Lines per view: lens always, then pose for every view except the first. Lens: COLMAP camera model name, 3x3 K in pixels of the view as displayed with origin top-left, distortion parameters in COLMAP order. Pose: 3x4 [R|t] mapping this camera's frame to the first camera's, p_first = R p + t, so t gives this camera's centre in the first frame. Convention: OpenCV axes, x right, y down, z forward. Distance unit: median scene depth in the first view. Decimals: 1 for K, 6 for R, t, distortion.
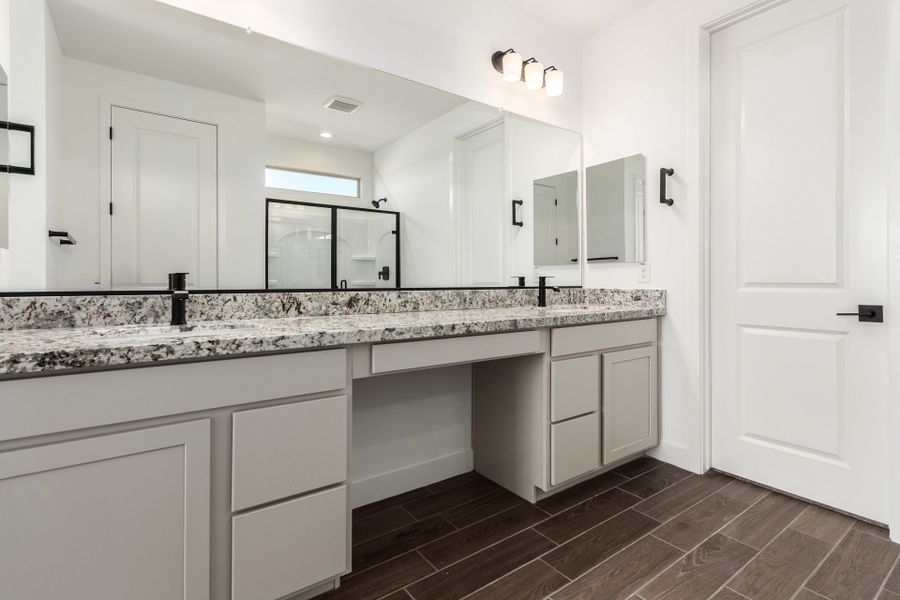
lens RADIAL K [[428.2, 0, 479.7], [0, 428.2, 280.4], [0, 0, 1]] dist [0.001792, 0.002802]
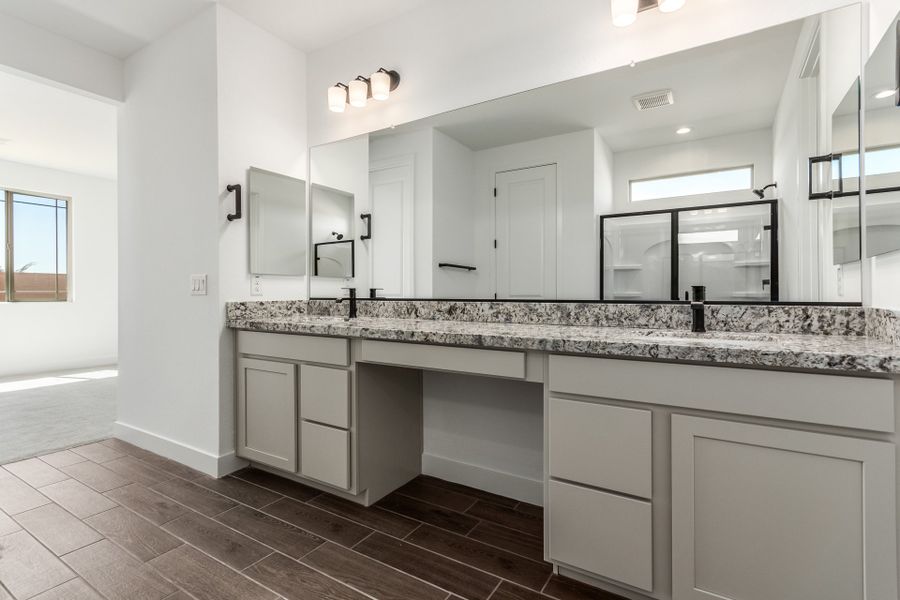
lens RADIAL K [[428.2, 0, 443.0], [0, 428.2, 295.7], [0, 0, 1]] dist [0.001792, 0.002802]
pose [[0.367564, 0.006584, -0.929975, 0.789781], [0.001784, 0.999968, 0.007785, 0.000484], [0.929997, -0.004521, 0.367540, 0.520150]]
